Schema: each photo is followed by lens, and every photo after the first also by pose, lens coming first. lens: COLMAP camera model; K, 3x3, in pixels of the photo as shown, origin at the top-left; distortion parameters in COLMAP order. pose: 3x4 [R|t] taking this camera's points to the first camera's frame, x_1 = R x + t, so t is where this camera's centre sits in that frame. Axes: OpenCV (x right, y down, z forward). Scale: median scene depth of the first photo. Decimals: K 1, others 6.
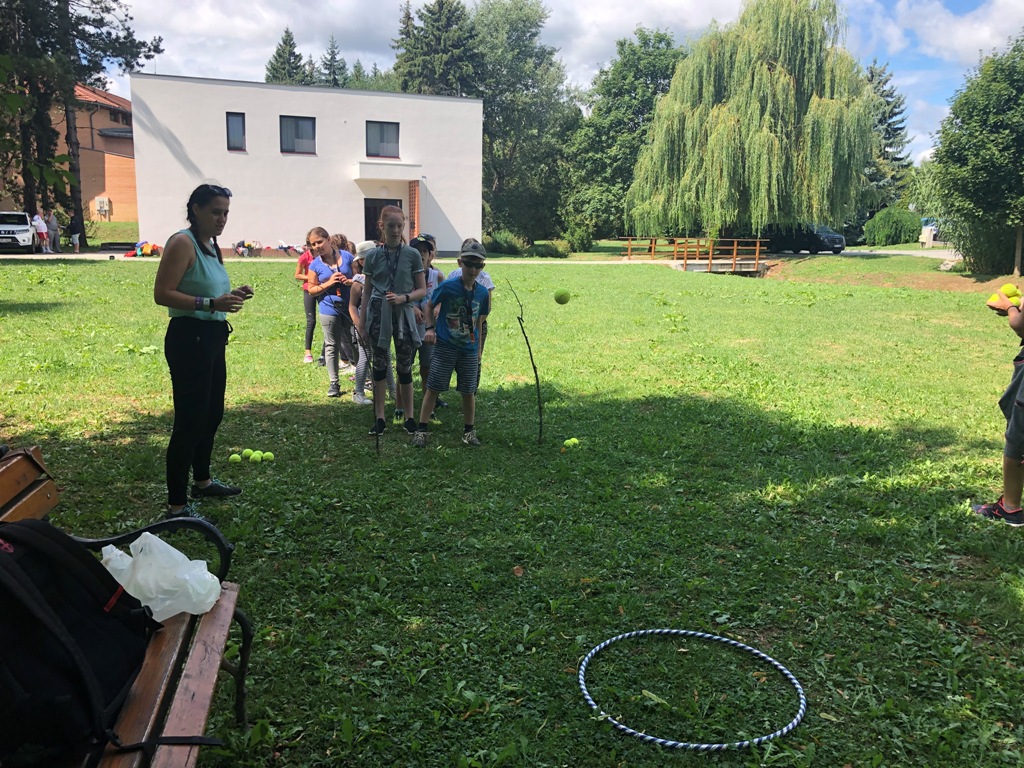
lens RADIAL K [[840.4, 0, 516.9], [0, 840.4, 376.7], [0, 0, 1]] dist [0.008686, -0.007371]
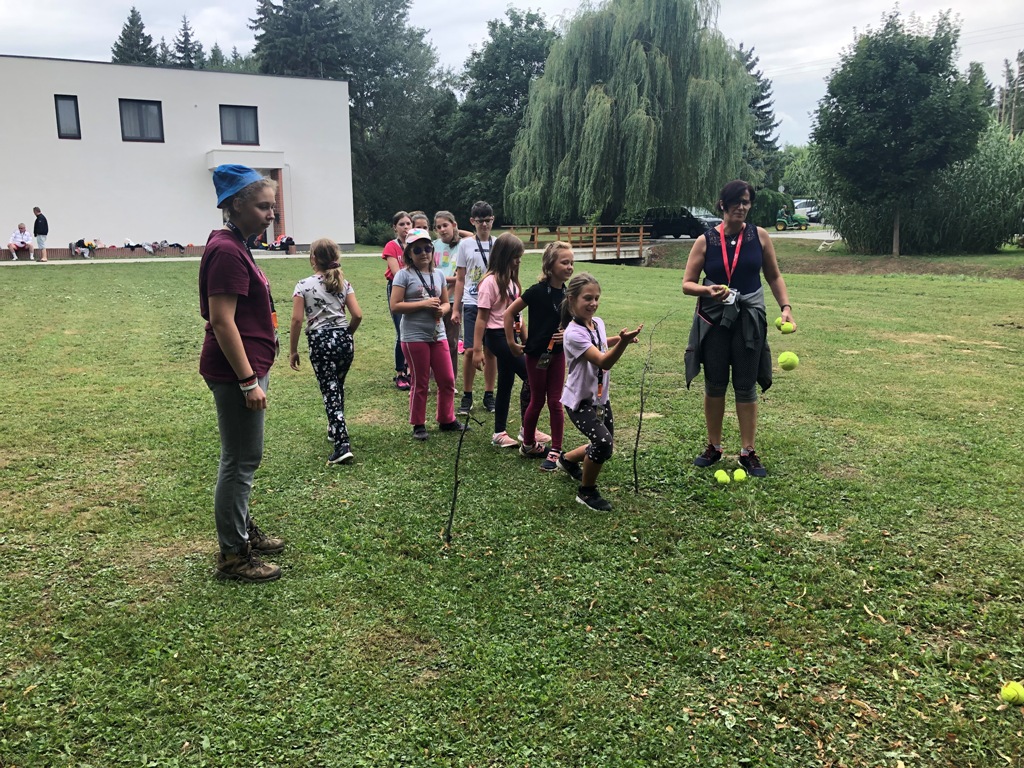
lens RADIAL K [[835.6, 0, 506.0], [0, 835.6, 382.5], [0, 0, 1]] dist [0.008064, -0.011127]
pose [[0.991579, -0.046252, 0.120959, 0.005131], [0.043778, 0.998776, 0.023026, -0.008759], [-0.121876, -0.017536, 0.992390, 0.049182]]
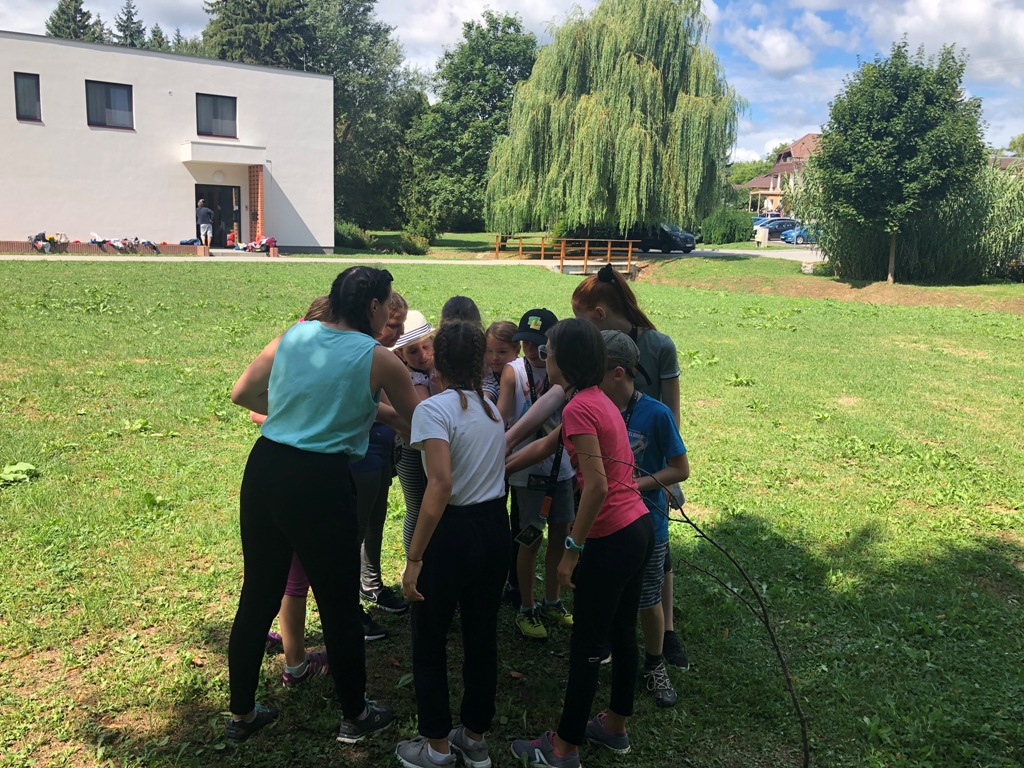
lens RADIAL K [[840.4, 0, 516.9], [0, 840.4, 376.7], [0, 0, 1]] dist [0.008686, -0.007371]
pose [[0.974041, -0.021205, 0.225378, -0.054729], [0.017963, 0.999704, 0.016429, -0.023045], [-0.225660, -0.011954, 0.974133, 0.085562]]
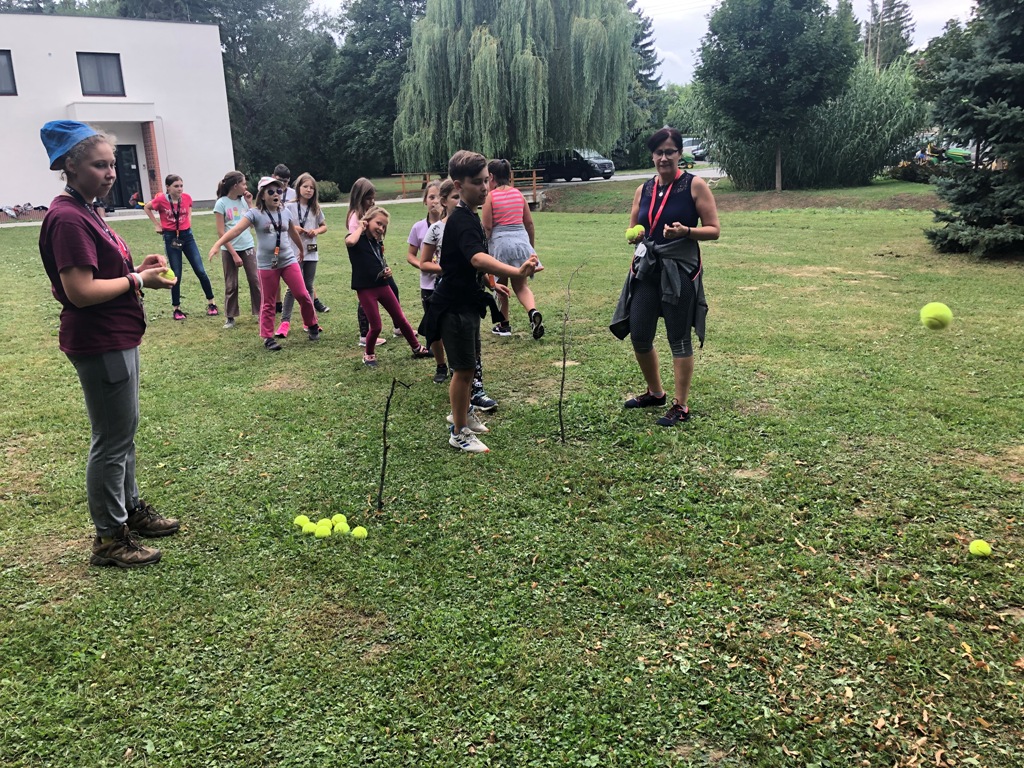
lens RADIAL K [[836.1, 0, 506.3], [0, 836.1, 381.8], [0, 0, 1]] dist [0.007413, -0.002908]
pose [[0.965510, -0.116043, 0.233075, 0.002823], [0.097071, 0.991079, 0.091325, -0.009718], [-0.241593, -0.065551, 0.968161, 0.051908]]
